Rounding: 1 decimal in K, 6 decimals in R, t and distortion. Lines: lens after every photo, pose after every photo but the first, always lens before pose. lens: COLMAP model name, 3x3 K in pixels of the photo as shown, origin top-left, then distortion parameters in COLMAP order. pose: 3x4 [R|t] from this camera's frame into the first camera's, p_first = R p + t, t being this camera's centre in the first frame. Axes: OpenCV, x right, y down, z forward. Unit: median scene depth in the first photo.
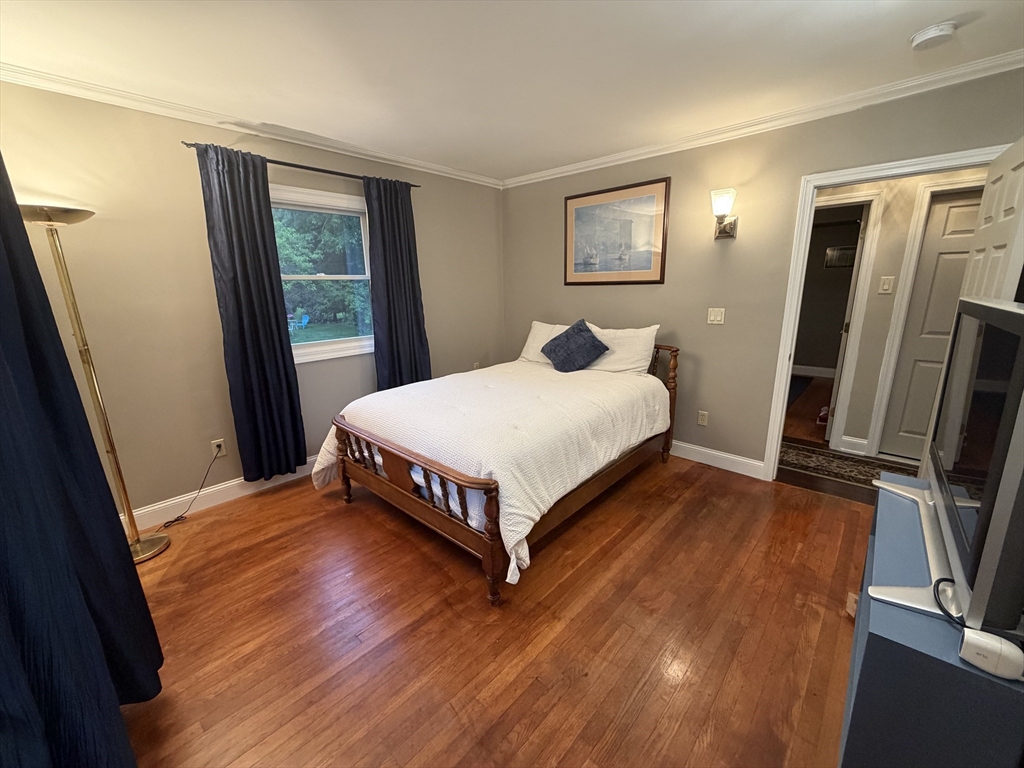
lens RADIAL K [[407.2, 0, 508.9], [0, 407.2, 381.6], [0, 0, 1]] dist [-0.001864, 0.000135]
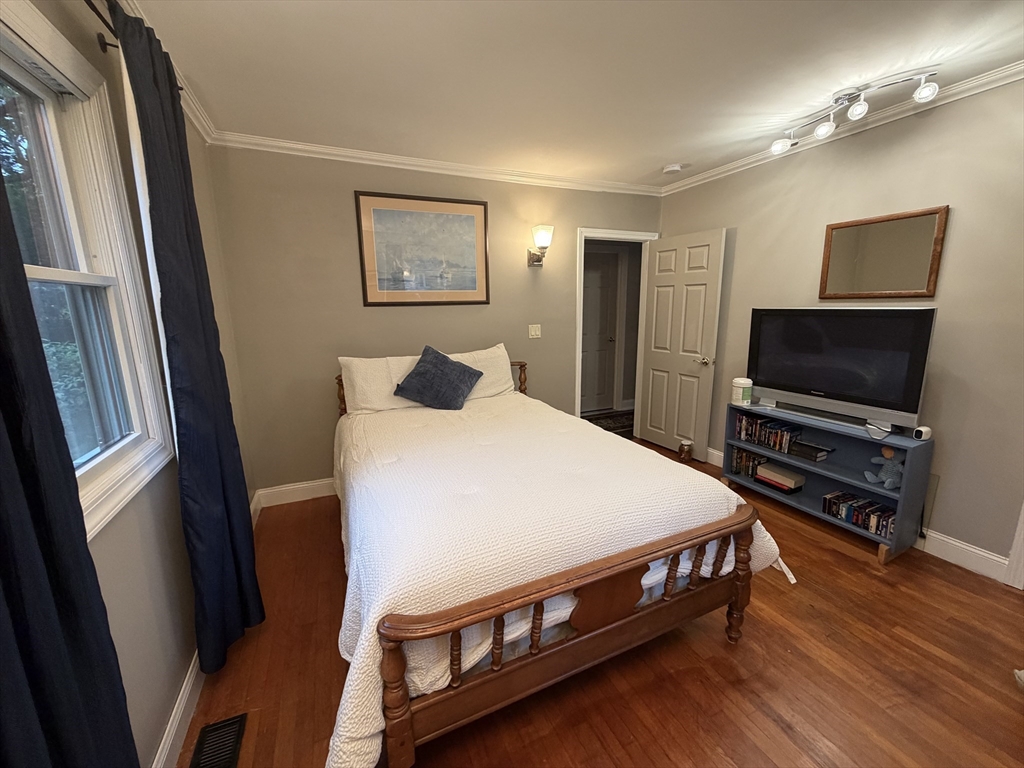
lens RADIAL K [[407.2, 0, 509.0], [0, 407.2, 383.1], [0, 0, 1]] dist [-0.001864, 0.000135]
pose [[0.397904, -0.160849, 0.903216, -0.555304], [0.221724, 0.972186, 0.075453, -0.112993], [-0.890231, 0.170242, 0.422501, 0.554426]]
